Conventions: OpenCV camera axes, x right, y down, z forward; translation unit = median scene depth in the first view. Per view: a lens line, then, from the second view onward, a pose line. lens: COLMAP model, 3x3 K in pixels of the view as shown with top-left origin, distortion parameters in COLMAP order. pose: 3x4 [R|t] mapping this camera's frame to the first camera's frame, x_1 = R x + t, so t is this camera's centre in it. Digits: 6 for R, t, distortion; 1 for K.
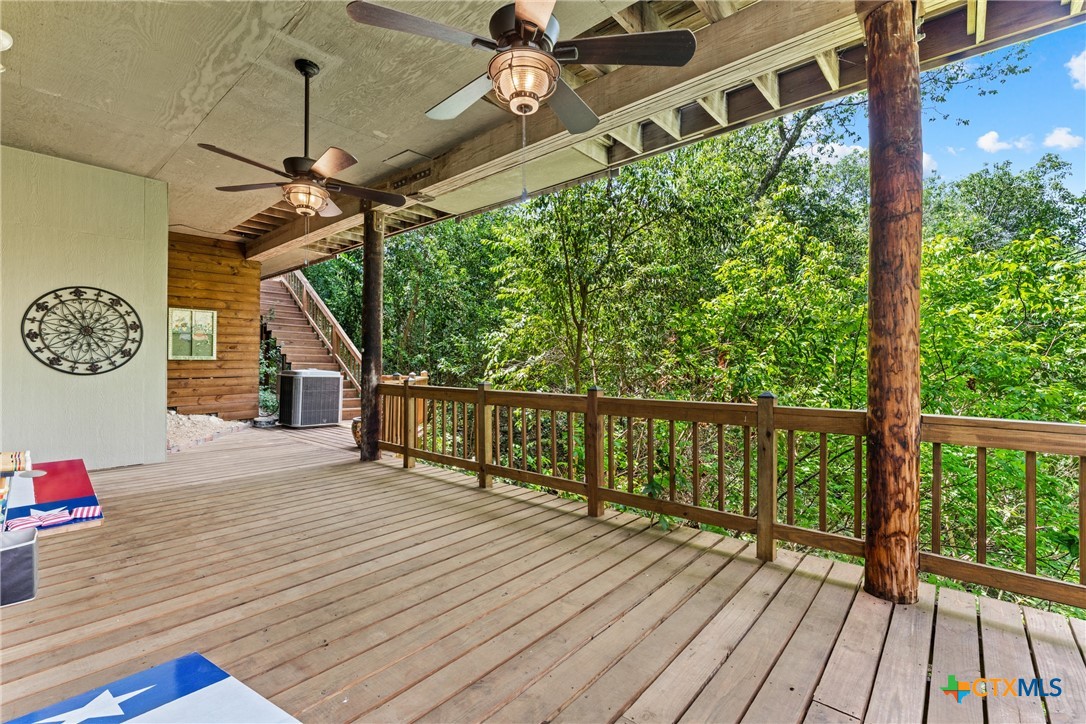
lens RADIAL K [[462.6, 0, 537.9], [0, 462.6, 361.3], [0, 0, 1]] dist [0.002235, -0.000237]
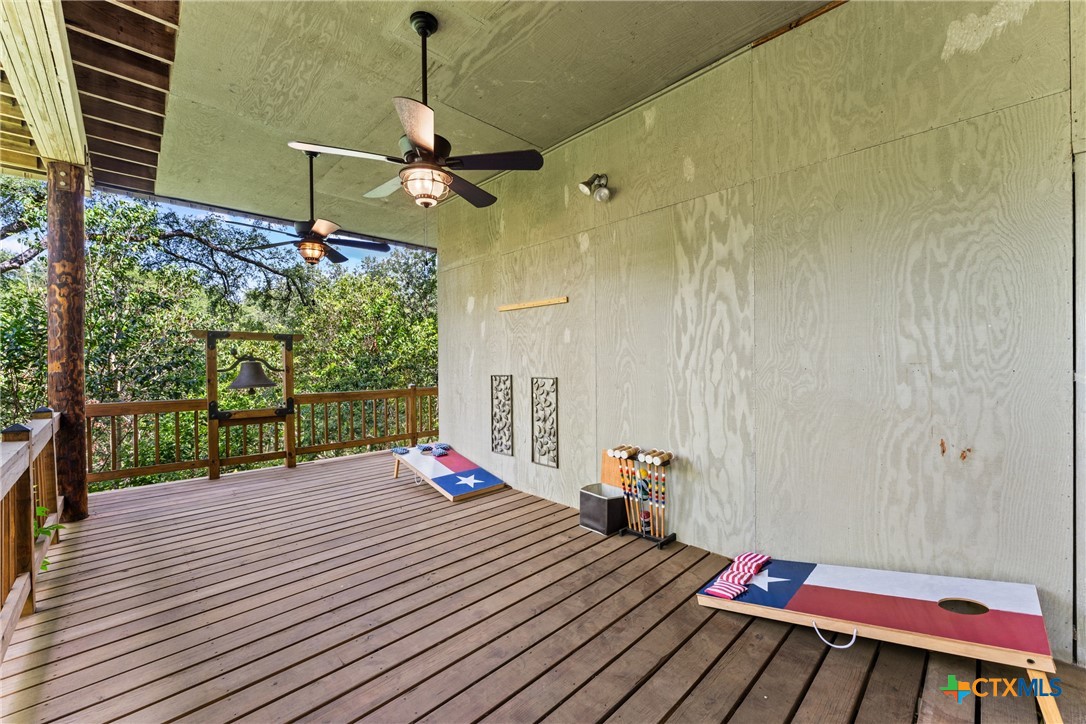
lens RADIAL K [[435.8, 0, 548.3], [0, 435.8, 364.8], [0, 0, 1]] dist [-0.000276, -0.000925]
pose [[-0.997220, 0.005376, 0.074315, -1.356292], [0.005768, 0.999971, 0.005063, -0.060483], [-0.074285, 0.005478, -0.997222, 3.090286]]
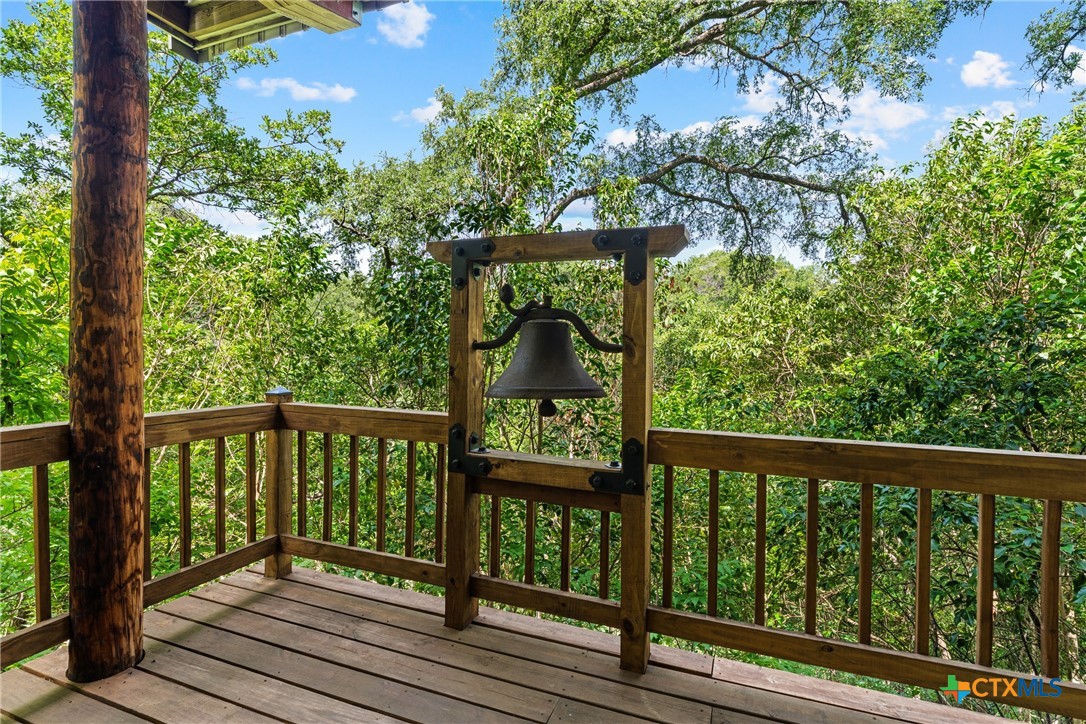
lens RADIAL K [[524.5, 0, 545.1], [0, 524.5, 356.7], [0, 0, 1]] dist [-0.000719, 0.000246]
pose [[-0.351145, -0.021619, 0.936071, -0.262983], [-0.020104, 0.999677, 0.015546, -0.015456], [-0.936105, -0.013360, -0.351466, 0.667105]]
